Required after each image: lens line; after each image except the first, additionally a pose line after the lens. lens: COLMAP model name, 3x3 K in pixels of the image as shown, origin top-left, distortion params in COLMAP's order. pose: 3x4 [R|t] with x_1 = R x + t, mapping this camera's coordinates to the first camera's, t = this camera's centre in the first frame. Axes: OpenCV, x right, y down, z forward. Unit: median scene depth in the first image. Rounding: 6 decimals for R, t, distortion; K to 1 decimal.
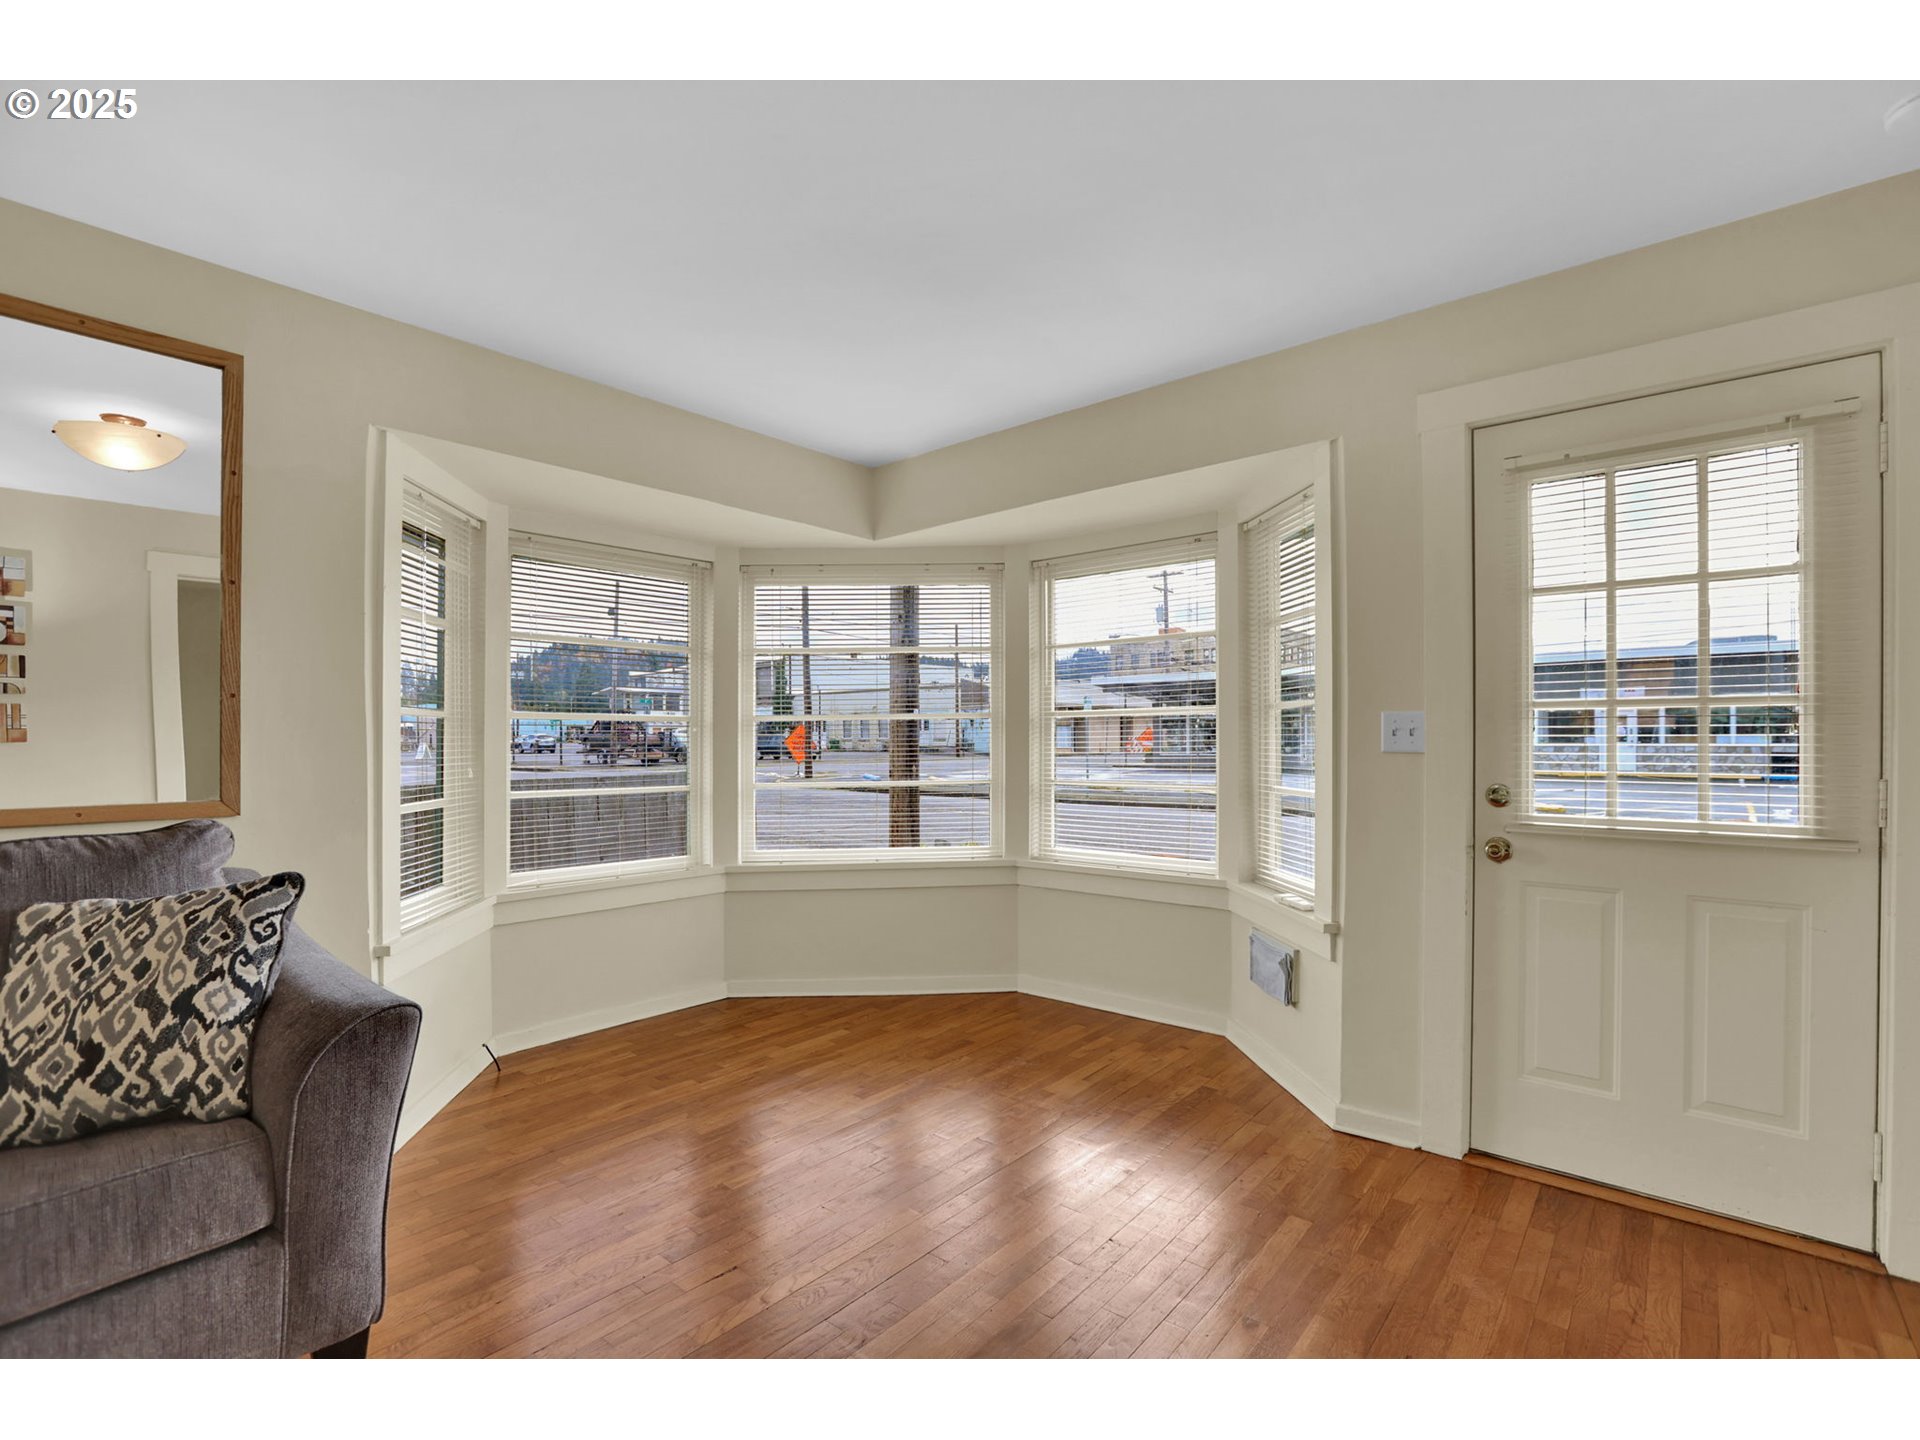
lens RADIAL K [[902.6, 0, 960.0], [0, 902.6, 720.0], [0, 0, 1]] dist [-0.042554, 0.015887]
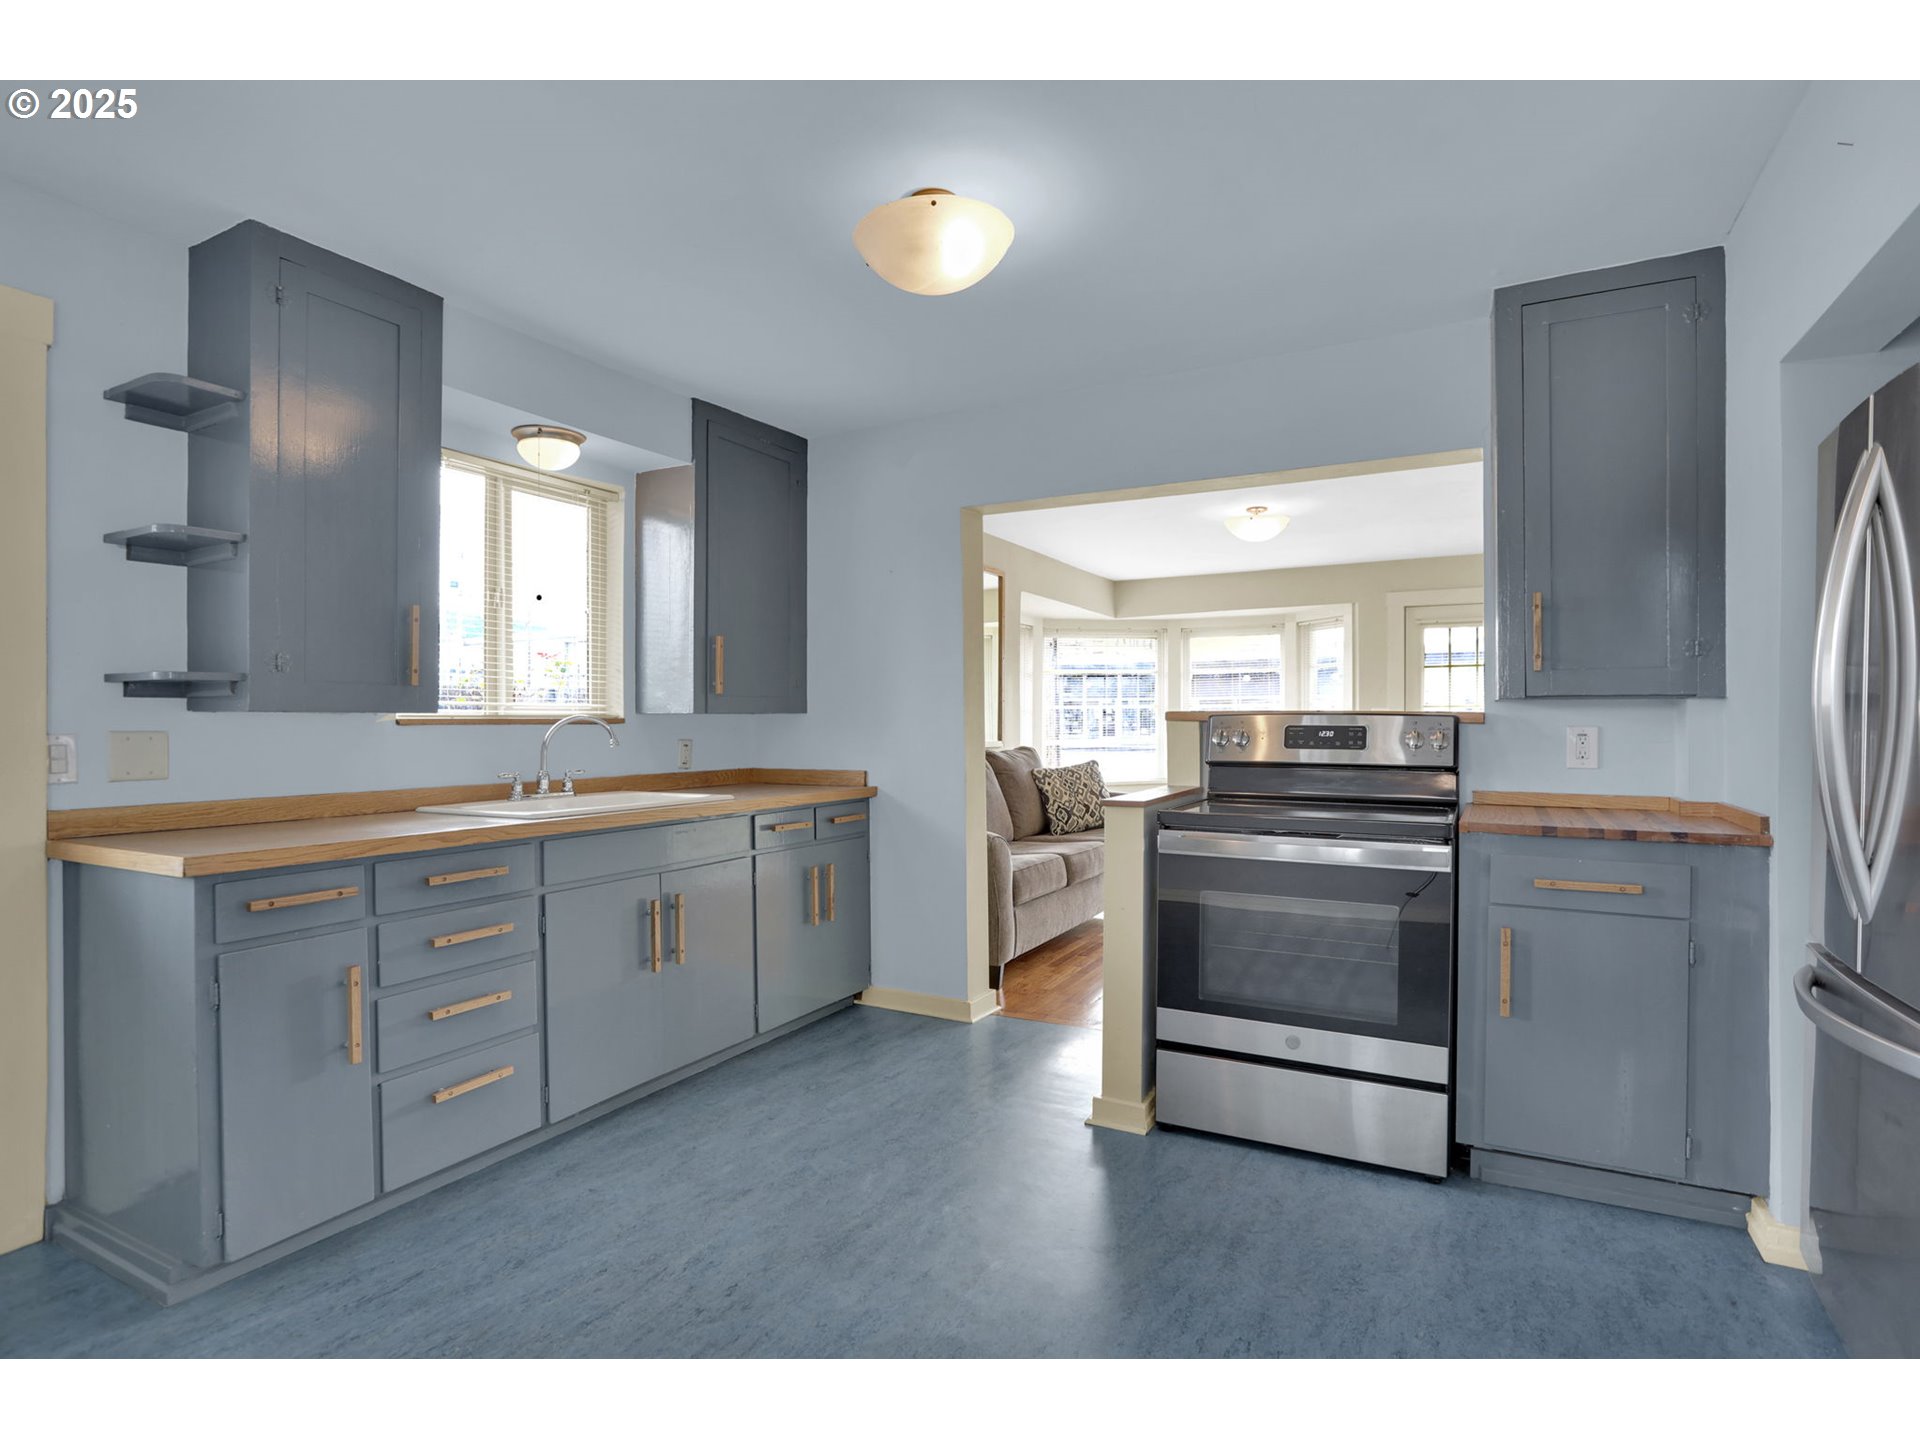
lens RADIAL K [[902.6, 0, 960.0], [0, 902.6, 720.0], [0, 0, 1]] dist [-0.042554, 0.015887]
pose [[0.980527, 0.000494, 0.196382, -1.315955], [-0.004594, 0.999781, 0.020422, -0.022565], [-0.196329, -0.020926, 0.980315, -1.450944]]
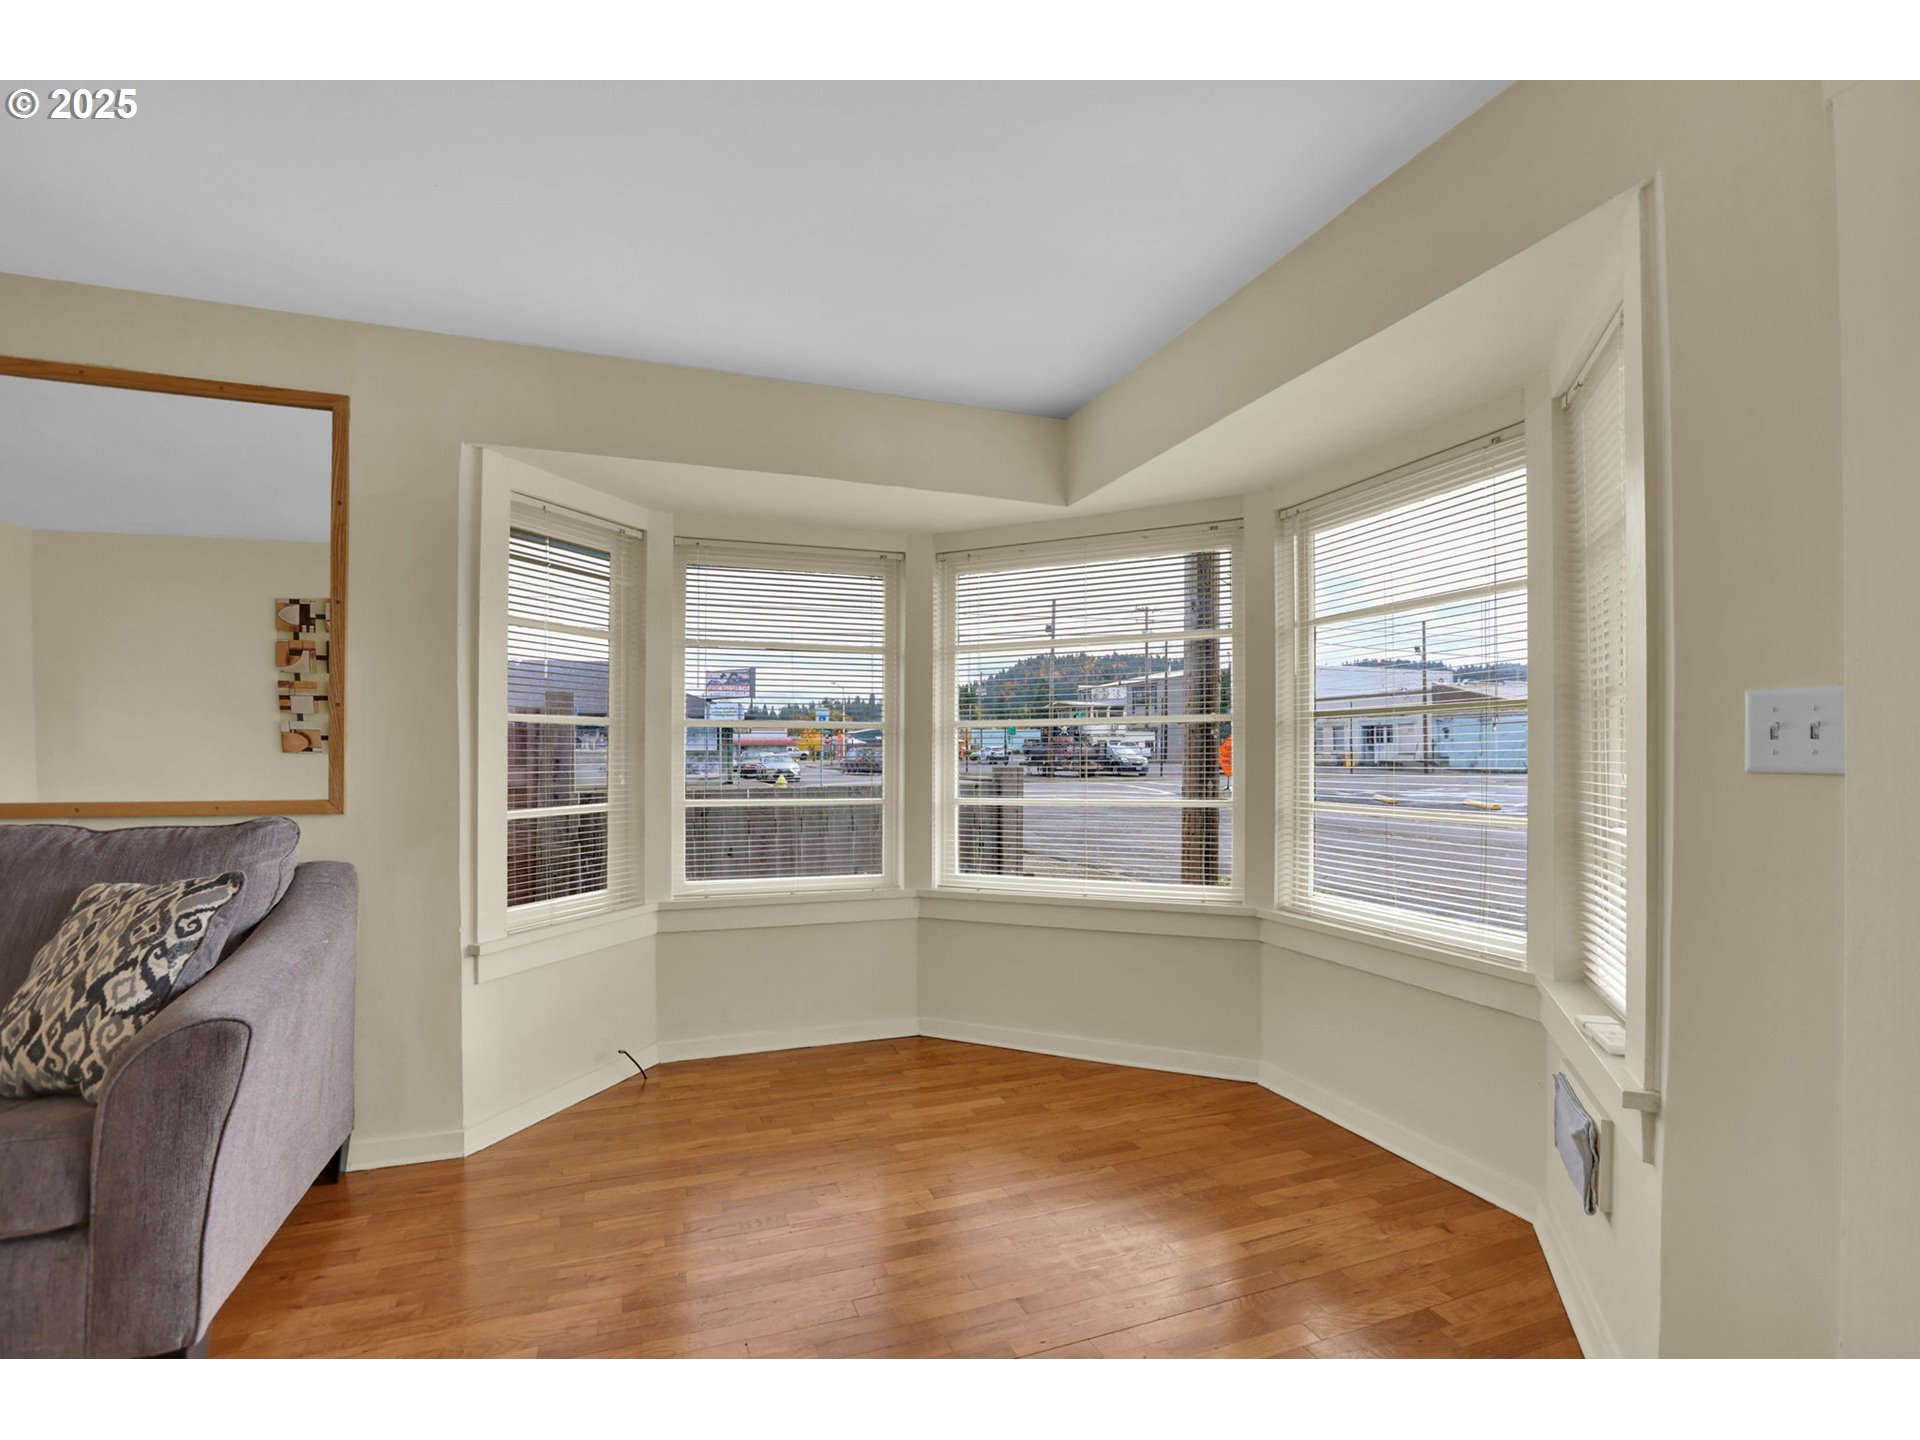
lens RADIAL K [[901.7, 0, 956.0], [0, 901.7, 736.5], [0, 0, 1]] dist [-0.044627, 0.014731]
pose [[0.870185, -0.004943, -0.492700, 0.343629], [0.006946, 0.999973, 0.002235, 0.012942], [0.492676, -0.005368, 0.870196, 0.369778]]
